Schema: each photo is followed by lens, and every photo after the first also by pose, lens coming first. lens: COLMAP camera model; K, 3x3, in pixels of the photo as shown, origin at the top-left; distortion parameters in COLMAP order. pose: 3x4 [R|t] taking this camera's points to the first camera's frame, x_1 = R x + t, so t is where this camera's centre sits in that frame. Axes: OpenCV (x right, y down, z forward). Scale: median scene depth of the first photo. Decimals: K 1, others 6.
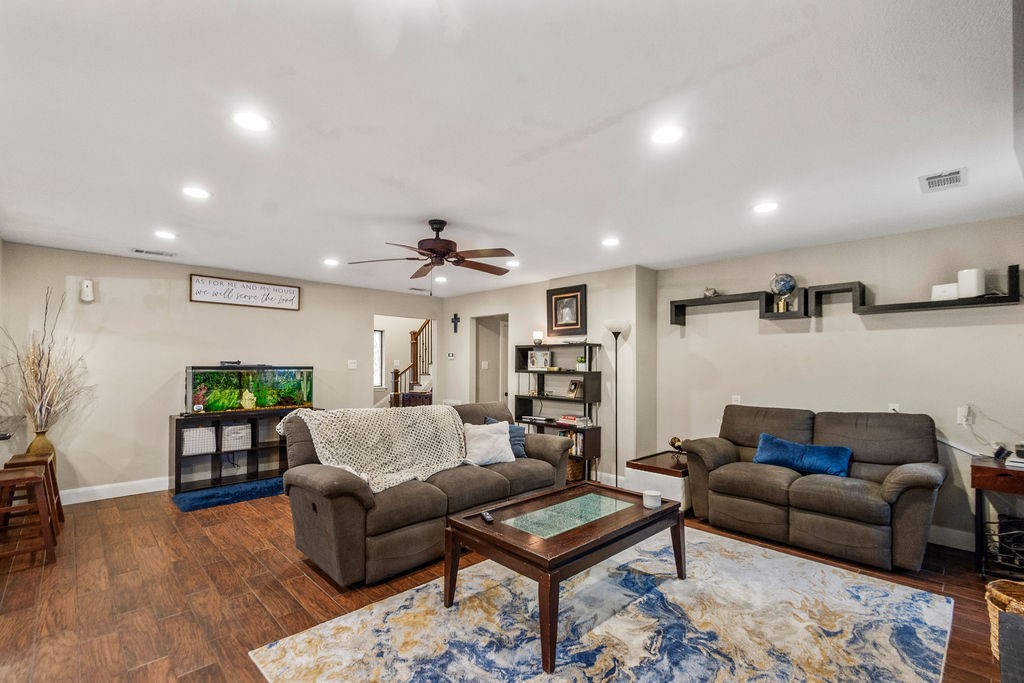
lens RADIAL K [[453.8, 0, 510.8], [0, 453.8, 349.8], [0, 0, 1]] dist [0.001051, 0.000173]
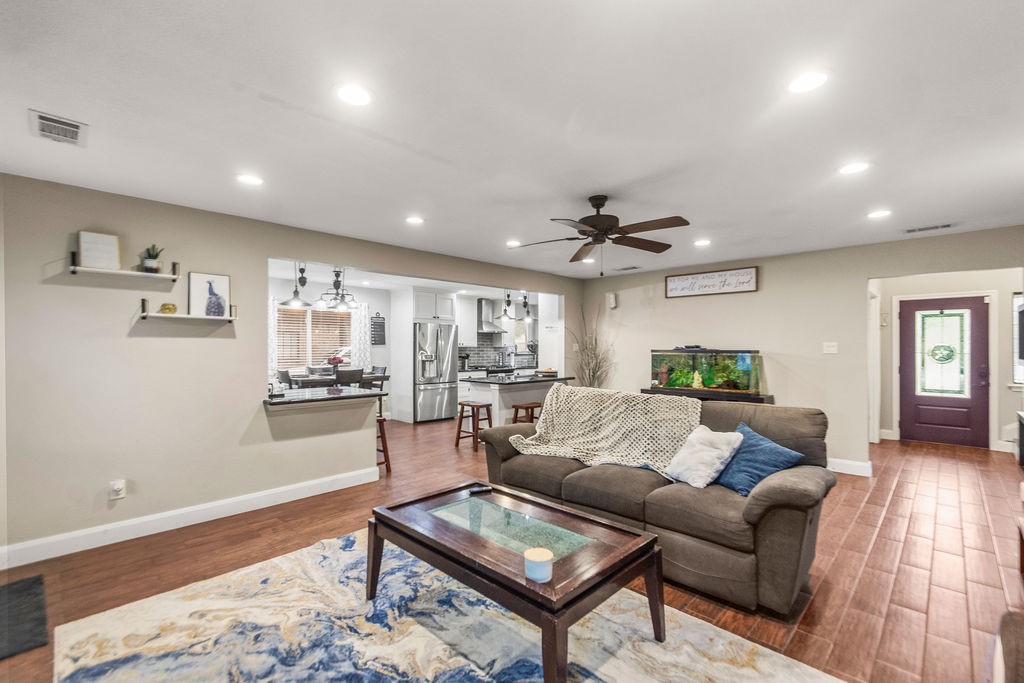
lens RADIAL K [[437.5, 0, 508.2], [0, 437.5, 345.2], [0, 0, 1]] dist [-0.000620, -0.000004]
pose [[0.047534, -0.006499, -0.998848, 0.516402], [0.034699, 0.999386, -0.004851, 0.015481], [0.998267, -0.034429, 0.047731, 0.535783]]
